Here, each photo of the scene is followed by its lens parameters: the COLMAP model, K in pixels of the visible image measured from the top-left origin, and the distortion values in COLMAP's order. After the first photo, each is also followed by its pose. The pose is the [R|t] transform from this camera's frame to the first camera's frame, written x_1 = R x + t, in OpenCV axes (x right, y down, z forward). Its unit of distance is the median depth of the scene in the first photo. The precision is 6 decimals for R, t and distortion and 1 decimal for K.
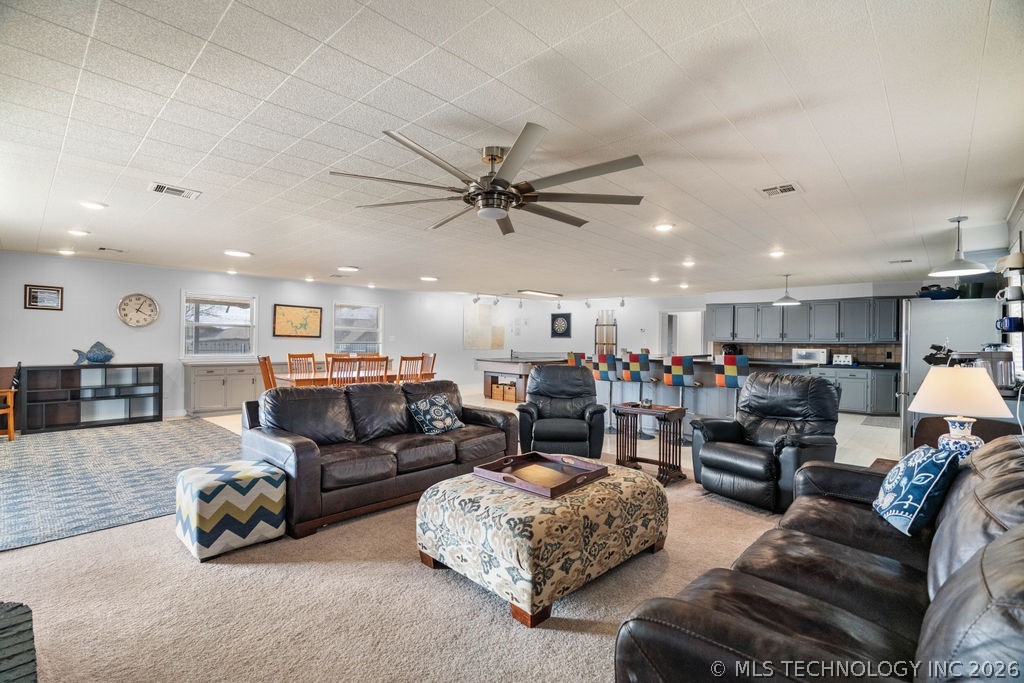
lens RADIAL K [[471.0, 0, 505.3], [0, 471.0, 343.6], [0, 0, 1]] dist [-0.009104, 0.004702]
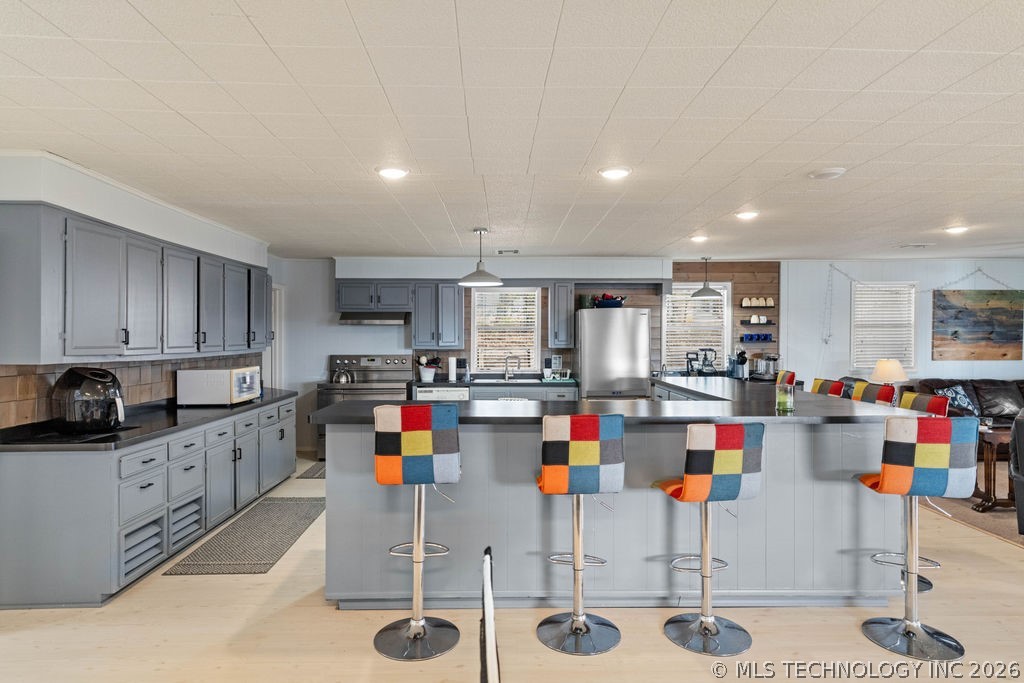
lens RADIAL K [[589.2, 0, 511.8], [0, 589.2, 338.7], [0, 0, 1]] dist [-0.002313, 0.000468]
pose [[-0.705327, -0.017685, 0.708662, 0.066124], [-0.009126, 0.999832, 0.015868, -0.029107], [-0.708824, 0.004725, -0.705370, 1.262681]]
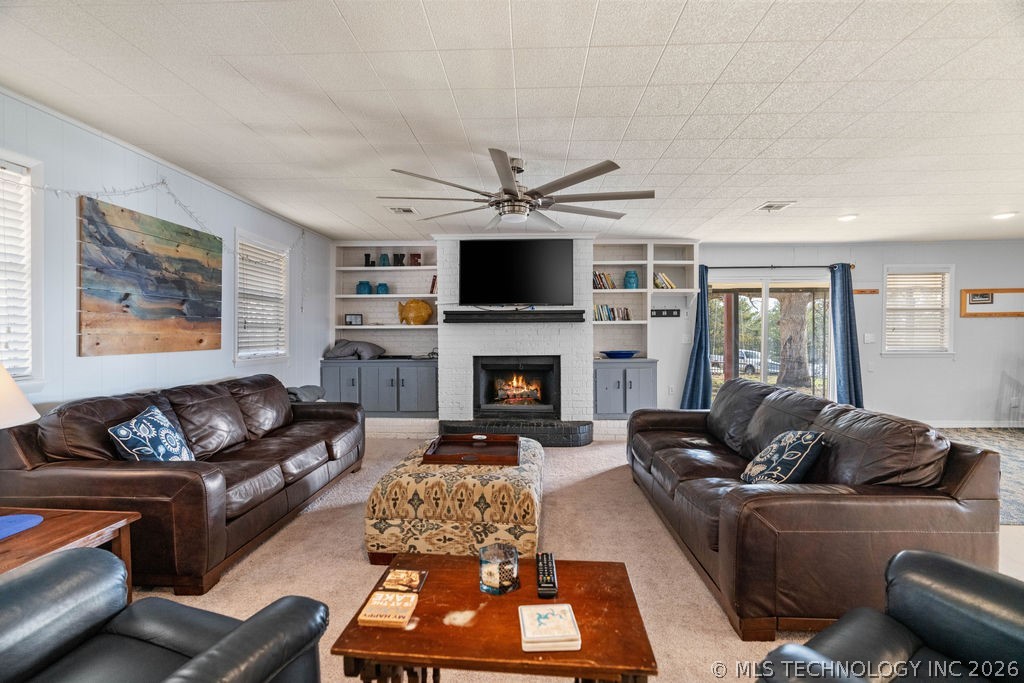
lens RADIAL K [[471.0, 0, 513.8], [0, 471.0, 341.1], [0, 0, 1]] dist [-0.009104, 0.004702]
pose [[-0.757458, -0.002268, -0.652880, 0.229624], [-0.008197, 0.999948, 0.006036, -0.002716], [0.652833, 0.009924, -0.757437, 0.618083]]
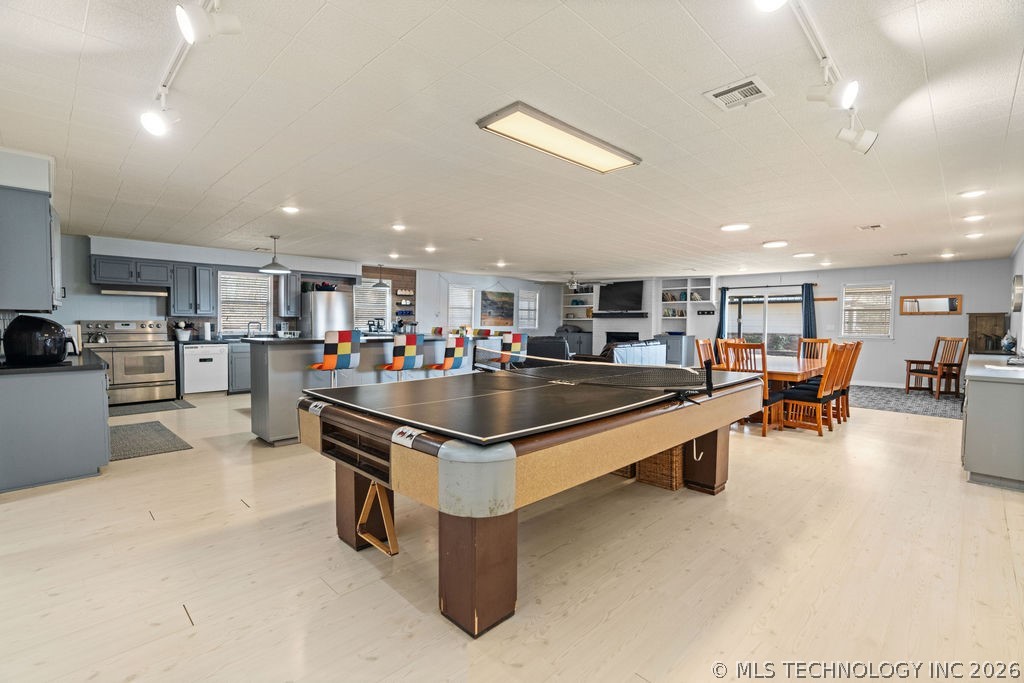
lens RADIAL K [[471.0, 0, 509.9], [0, 471.0, 343.6], [0, 0, 1]] dist [-0.009104, 0.004702]
pose [[-0.999250, -0.024434, 0.030030, 0.115337], [-0.023018, 0.998646, 0.046641, -0.003788], [-0.031129, 0.045915, -0.998460, 1.603845]]
